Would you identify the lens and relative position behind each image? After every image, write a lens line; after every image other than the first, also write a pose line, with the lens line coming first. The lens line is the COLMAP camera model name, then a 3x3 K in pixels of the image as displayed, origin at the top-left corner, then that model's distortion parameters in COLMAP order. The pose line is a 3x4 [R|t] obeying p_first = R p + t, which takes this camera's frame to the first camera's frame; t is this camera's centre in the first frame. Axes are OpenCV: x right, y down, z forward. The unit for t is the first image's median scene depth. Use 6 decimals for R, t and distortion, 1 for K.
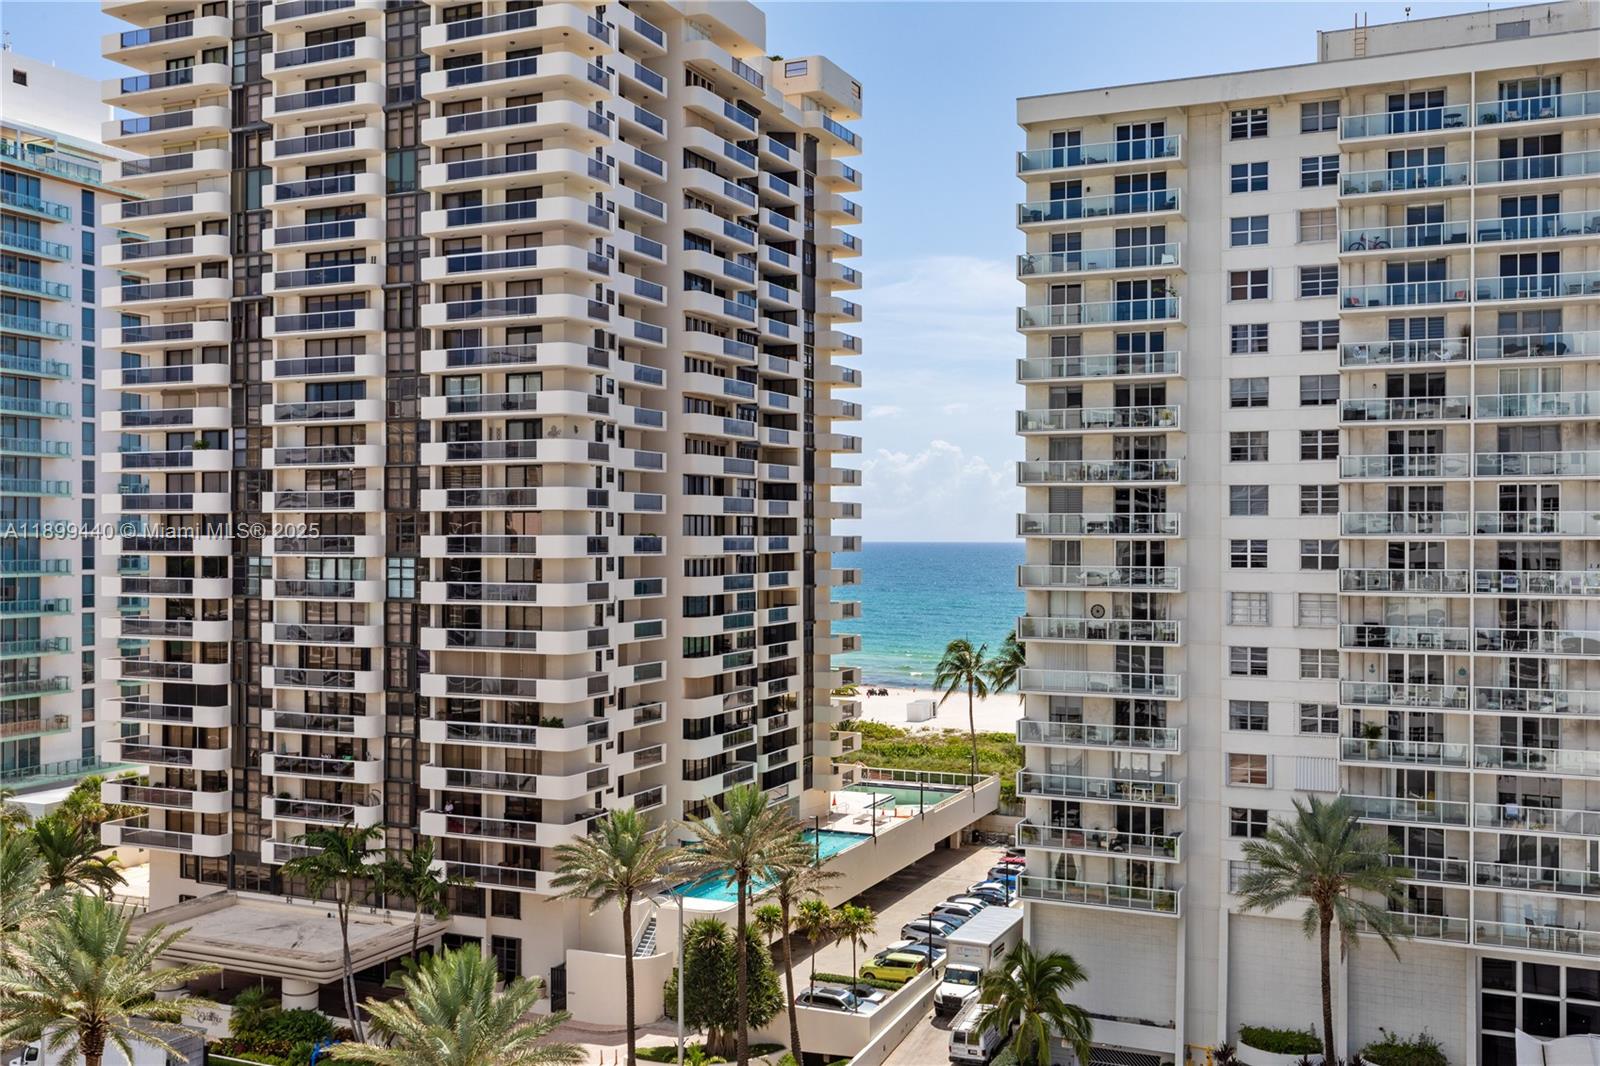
lens RADIAL K [[1524.6, 0, 791.2], [0, 1524.6, 535.3], [0, 0, 1]] dist [0.005376, 0.000000]
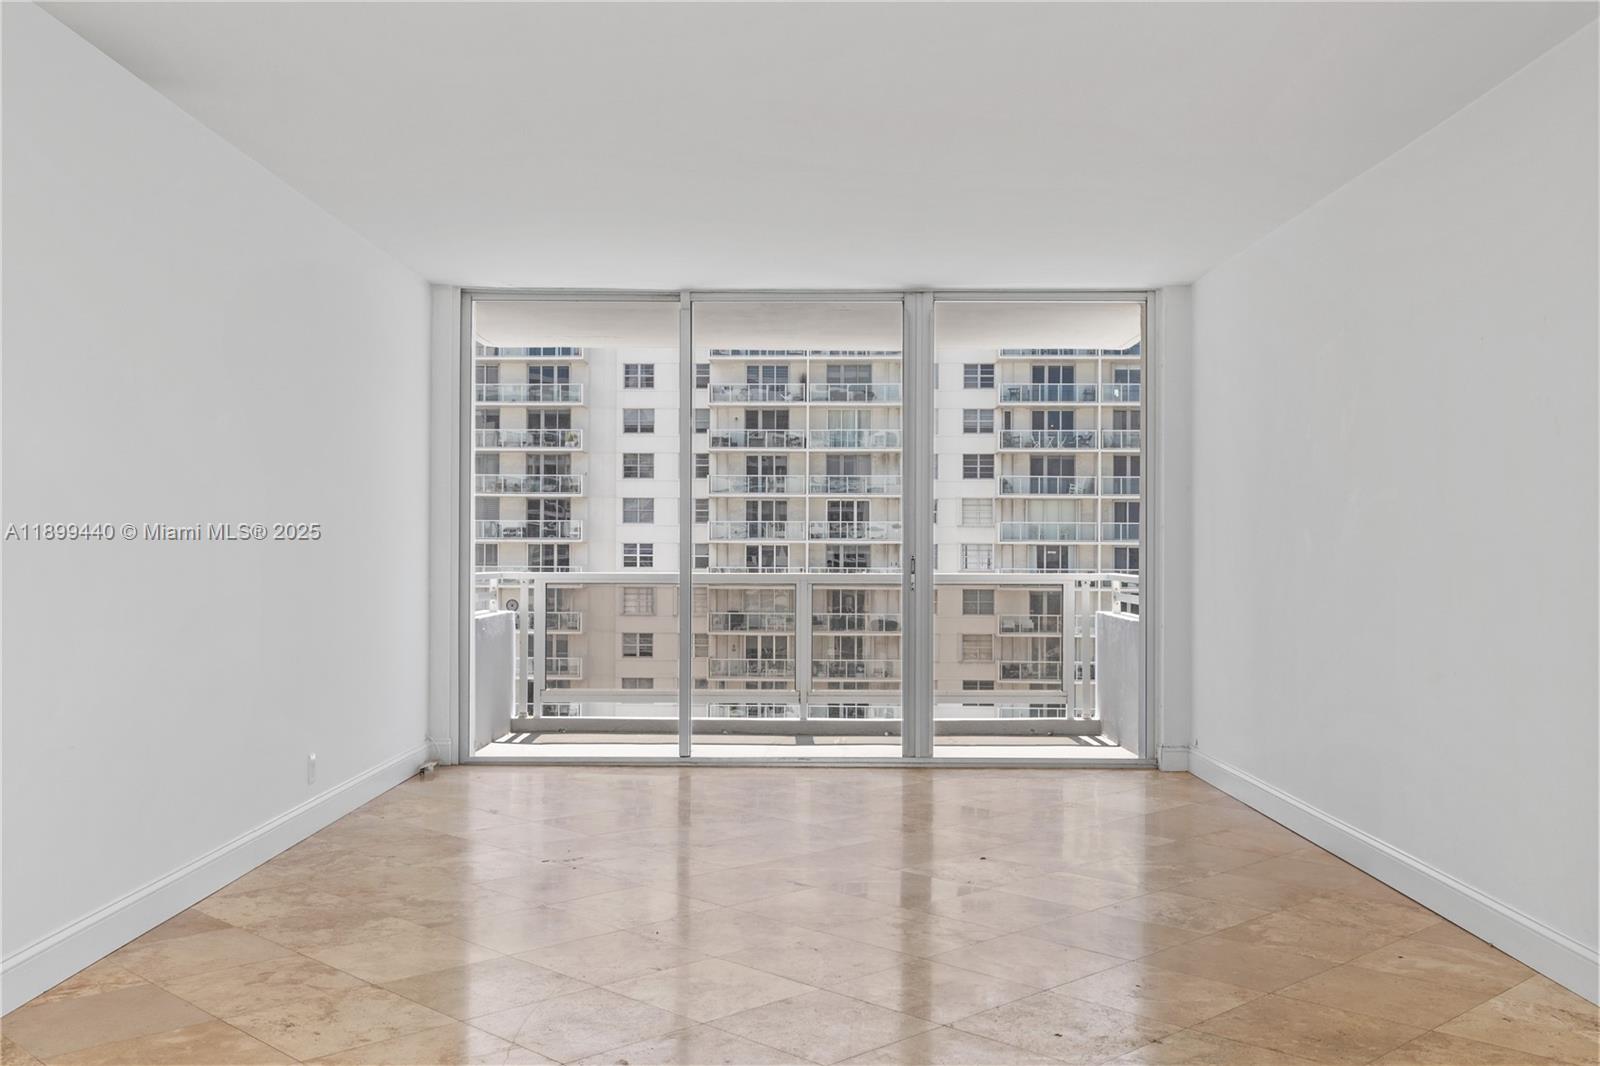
lens RADIAL K [[1537.6, 0, 812.0], [0, 1537.6, 535.8], [0, 0, 1]] dist [-0.020389, 0.000000]
pose [[0.923698, 0.005446, 0.383083, -0.035429], [-0.002676, 0.999966, -0.007765, 0.005760], [-0.383112, 0.006147, 0.923681, -0.163501]]
